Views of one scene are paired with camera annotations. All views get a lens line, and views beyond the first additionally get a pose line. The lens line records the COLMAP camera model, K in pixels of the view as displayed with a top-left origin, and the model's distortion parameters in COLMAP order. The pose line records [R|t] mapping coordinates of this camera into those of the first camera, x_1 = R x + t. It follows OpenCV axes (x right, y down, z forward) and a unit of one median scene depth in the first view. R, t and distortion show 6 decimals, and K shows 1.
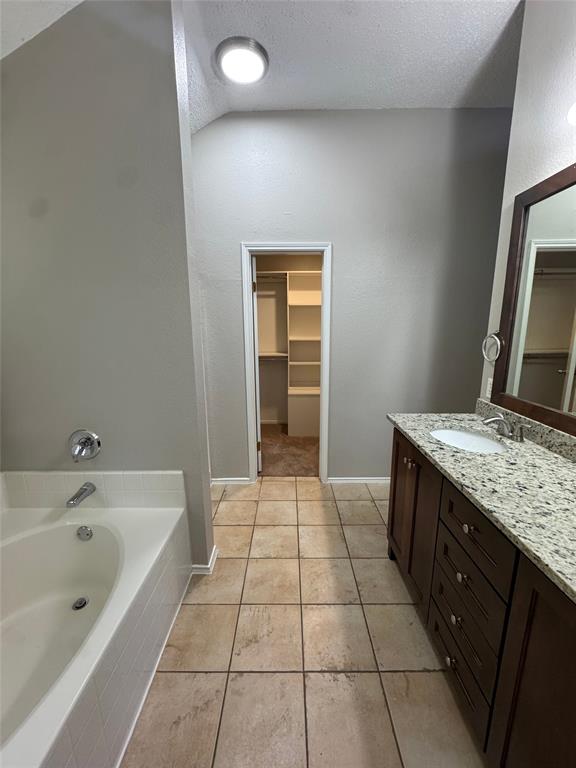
lens RADIAL K [[307.5, 0, 287.1], [0, 307.5, 383.2], [0, 0, 1]] dist [-0.005593, 0.001541]
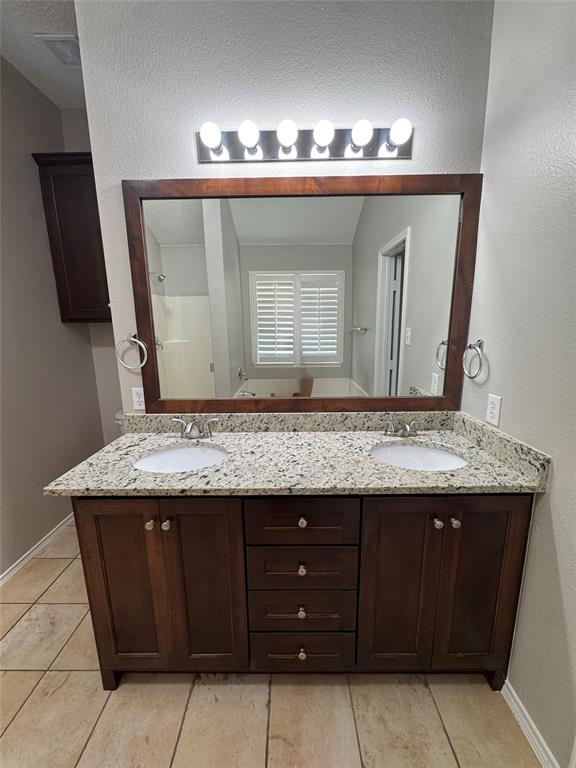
lens RADIAL K [[307.5, 0, 288.5], [0, 307.5, 383.8], [0, 0, 1]] dist [-0.005593, 0.001541]
pose [[-0.000641, -0.187491, 0.982266, -0.262205], [0.203683, 0.961650, 0.183689, -0.133072], [-0.979037, 0.200189, 0.037573, 0.722935]]
